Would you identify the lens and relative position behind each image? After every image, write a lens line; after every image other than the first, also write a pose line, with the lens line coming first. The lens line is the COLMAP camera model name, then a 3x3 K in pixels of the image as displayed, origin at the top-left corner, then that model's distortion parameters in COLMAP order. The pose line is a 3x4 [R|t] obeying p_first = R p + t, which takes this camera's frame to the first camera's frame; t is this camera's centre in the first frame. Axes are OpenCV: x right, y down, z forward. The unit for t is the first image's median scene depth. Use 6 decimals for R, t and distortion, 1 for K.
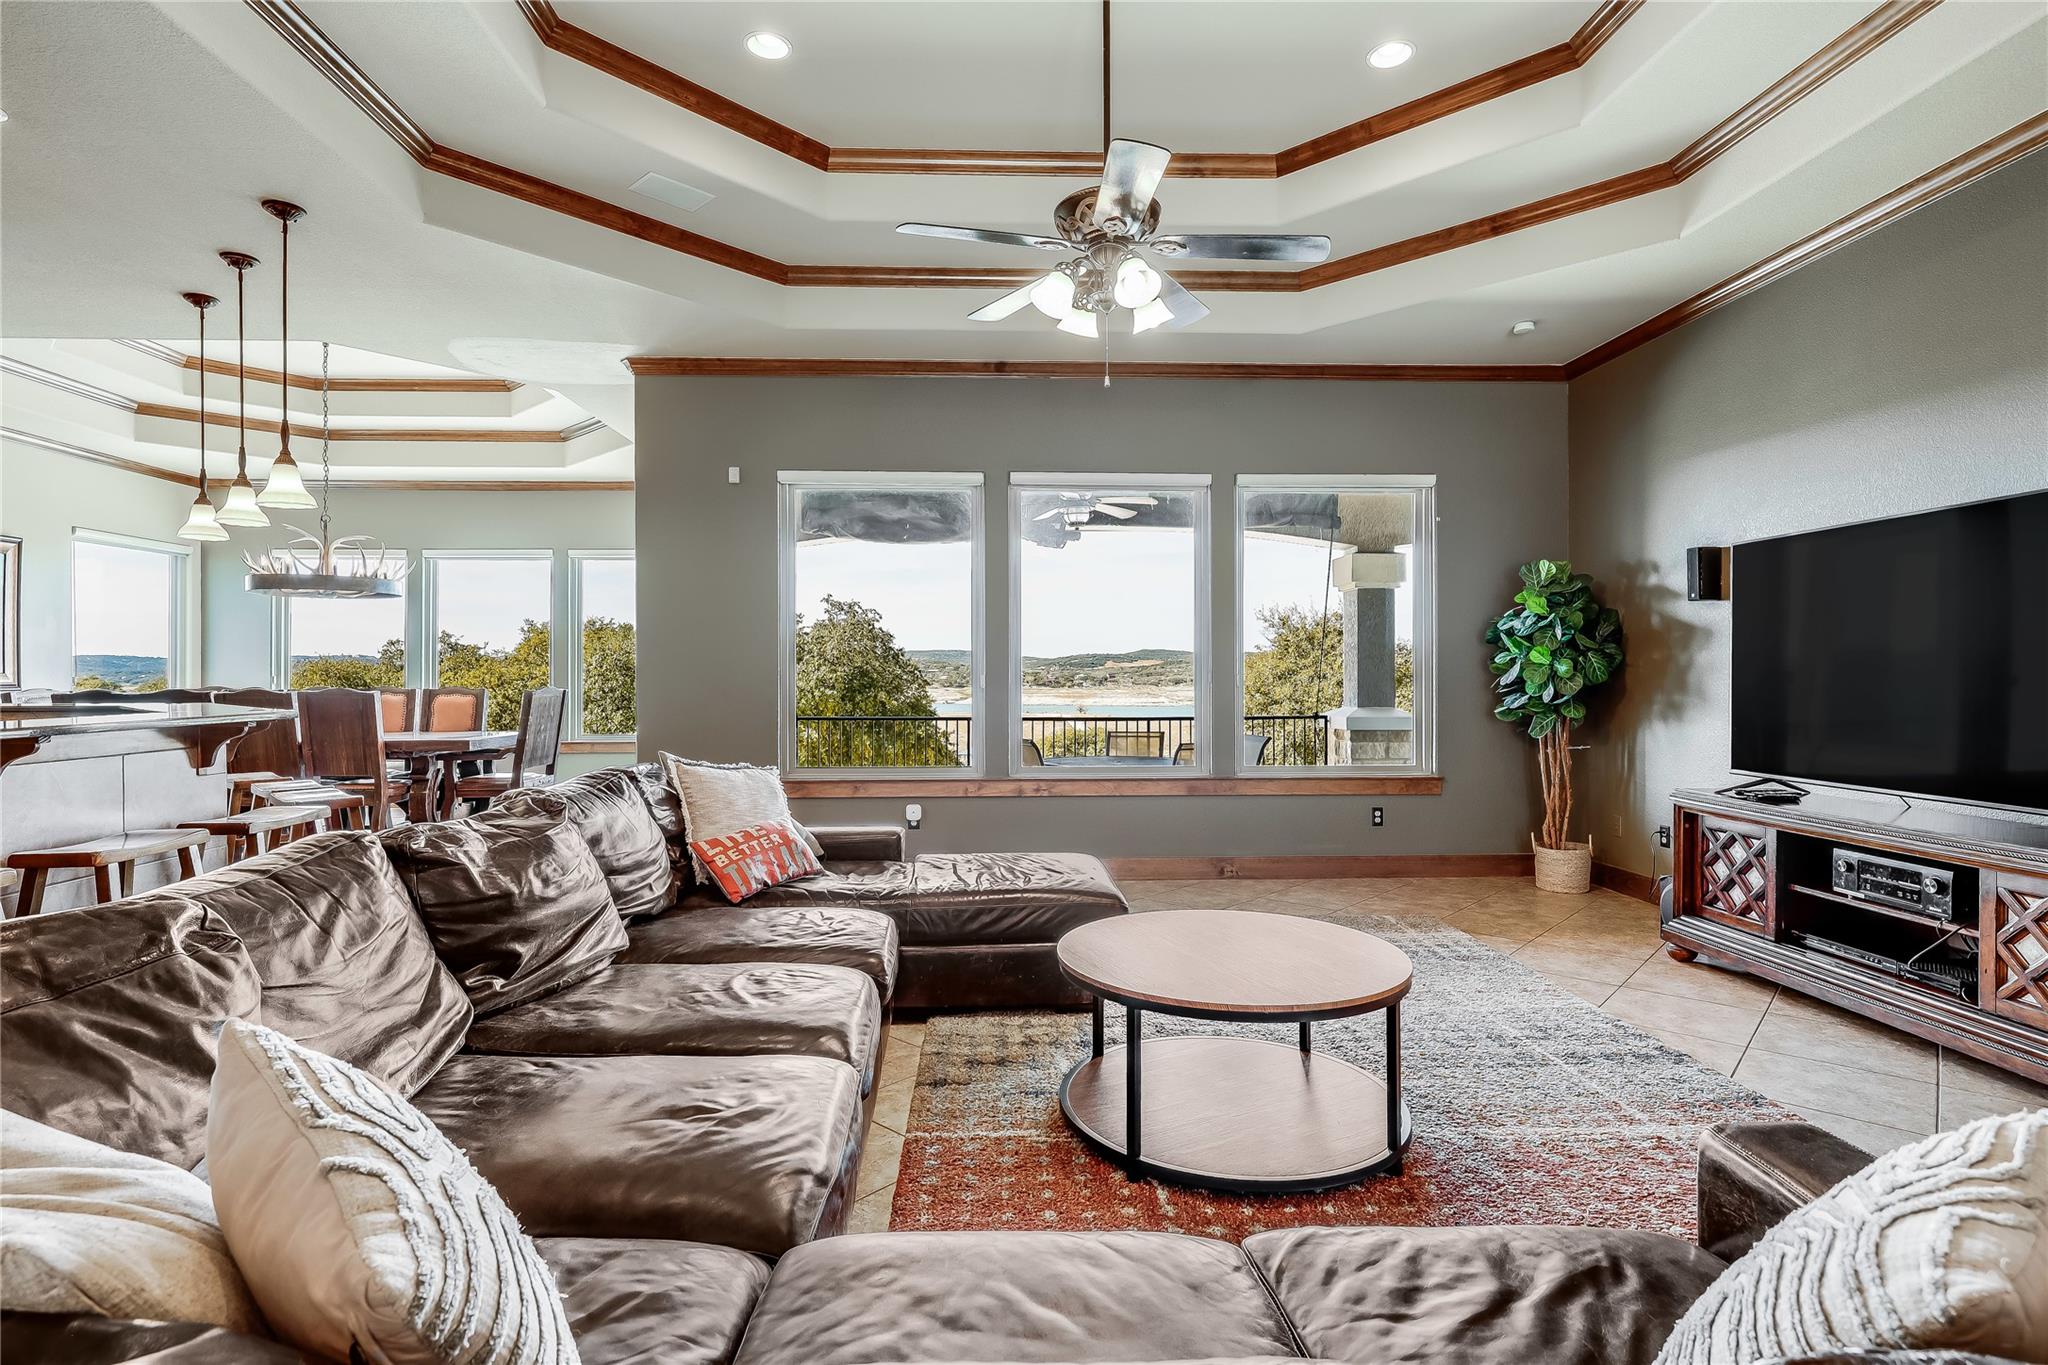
lens RADIAL K [[1036.7, 0, 1024.0], [0, 1036.7, 682.5], [0, 0, 1]] dist [0.002268, 0.000258]
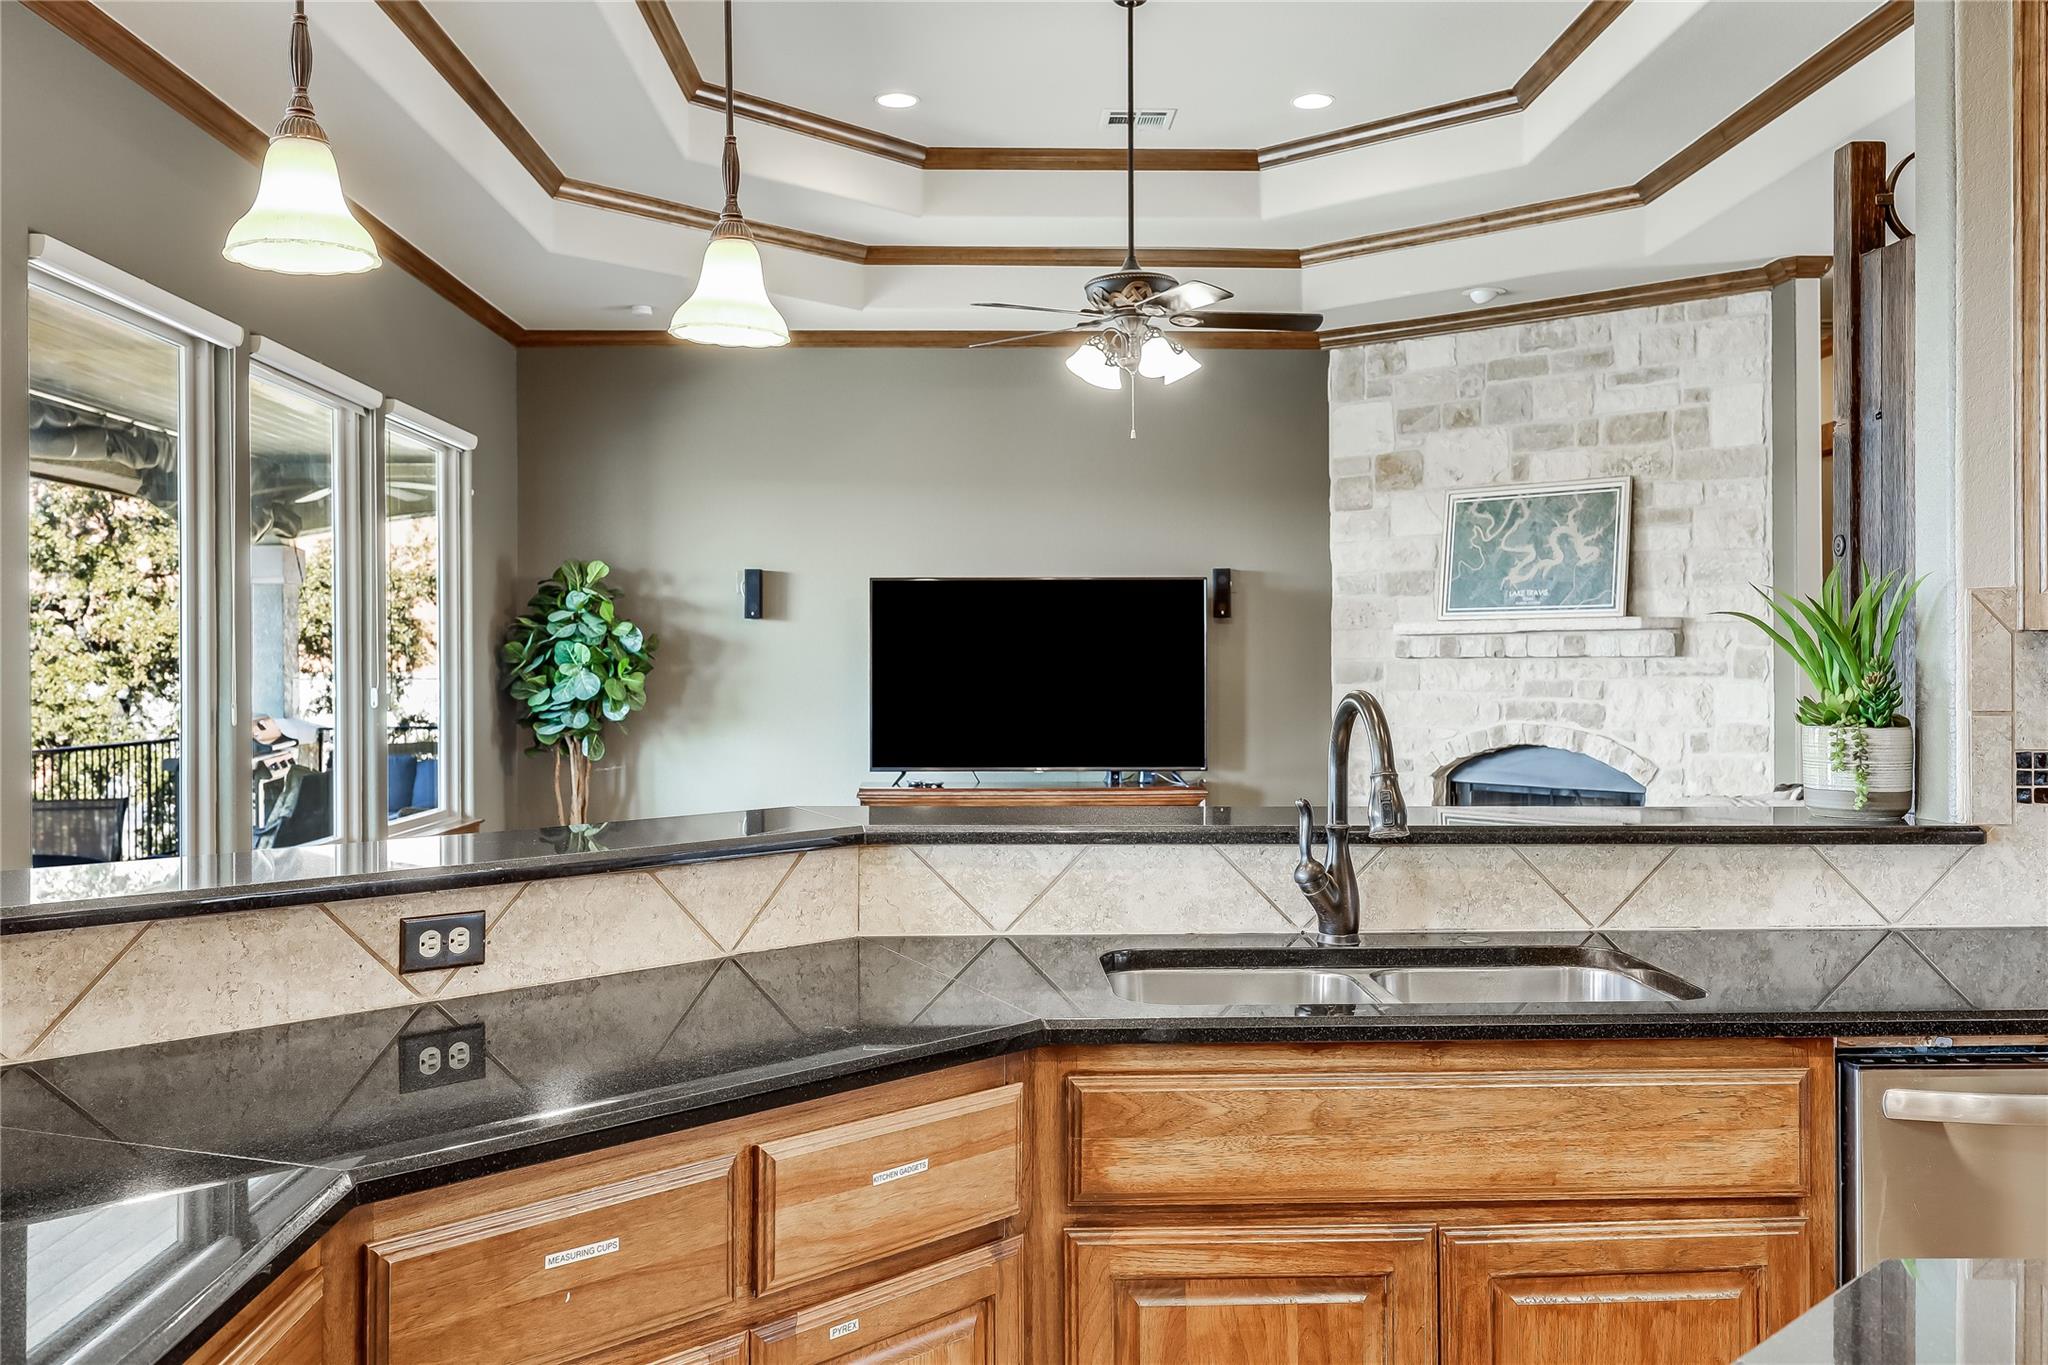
lens RADIAL K [[1760.1, 0, 1024.0], [0, 1760.1, 682.5], [0, 0, 1]] dist [0.003045, 0.004535]
pose [[0.020174, -0.008244, 0.999762, -1.066212], [0.007585, 0.999938, 0.008093, -0.023995], [-0.999768, 0.007420, 0.020236, 0.633743]]
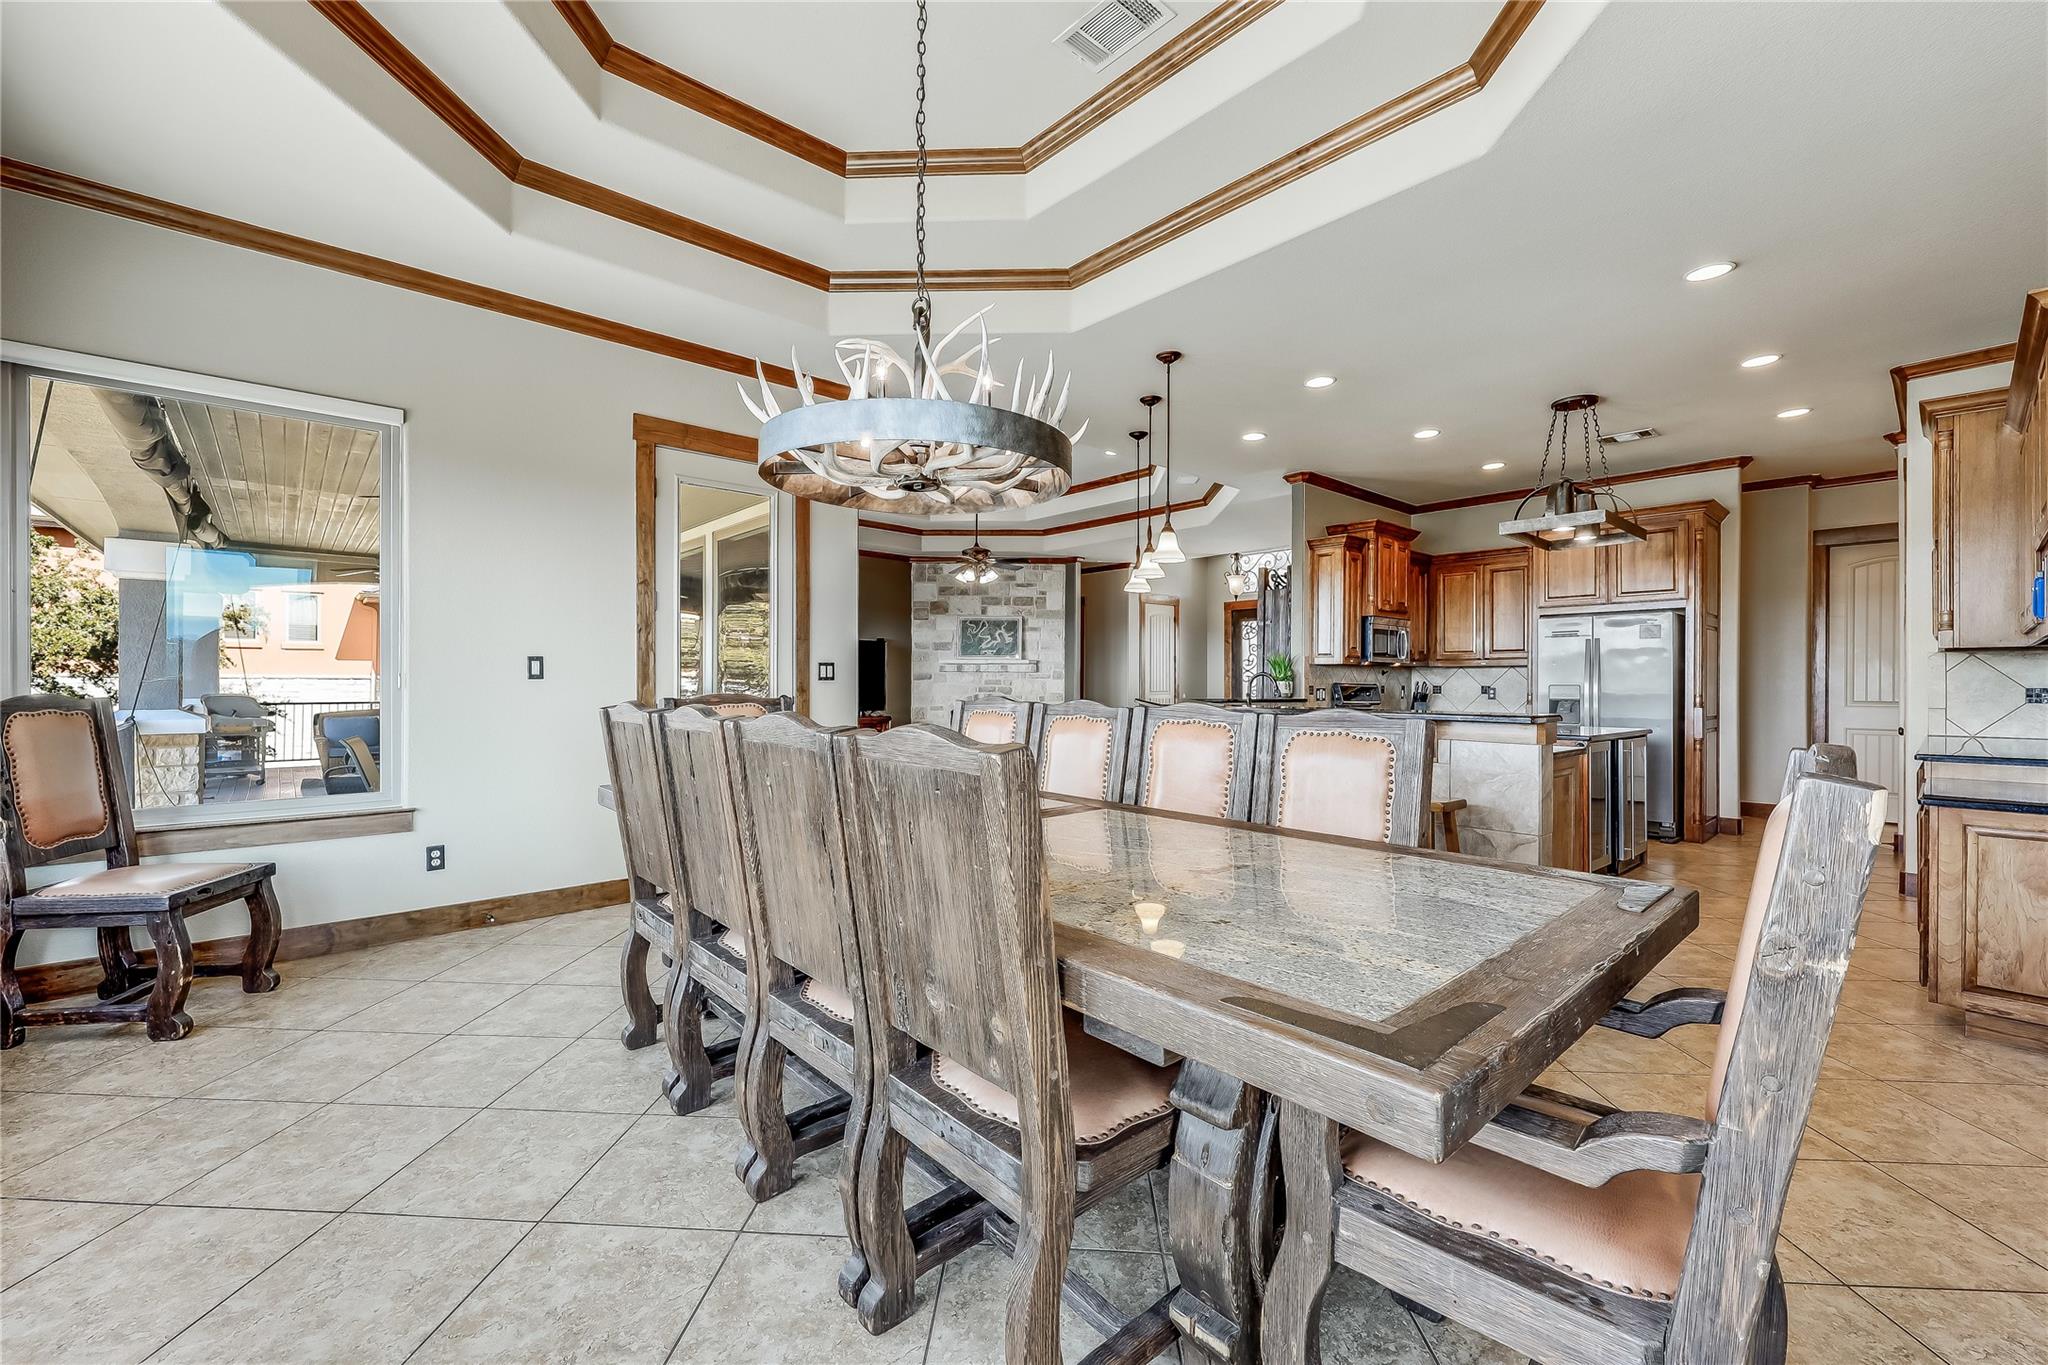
lens RADIAL K [[819.4, 0, 1018.3], [0, 819.4, 679.7], [0, 0, 1]] dist [0.000909, 0.000123]
pose [[-0.630663, 0.001030, 0.776057, -1.283825], [-0.003220, 0.999987, -0.003945, -0.001005], [-0.776051, -0.004987, -0.630651, 1.551616]]
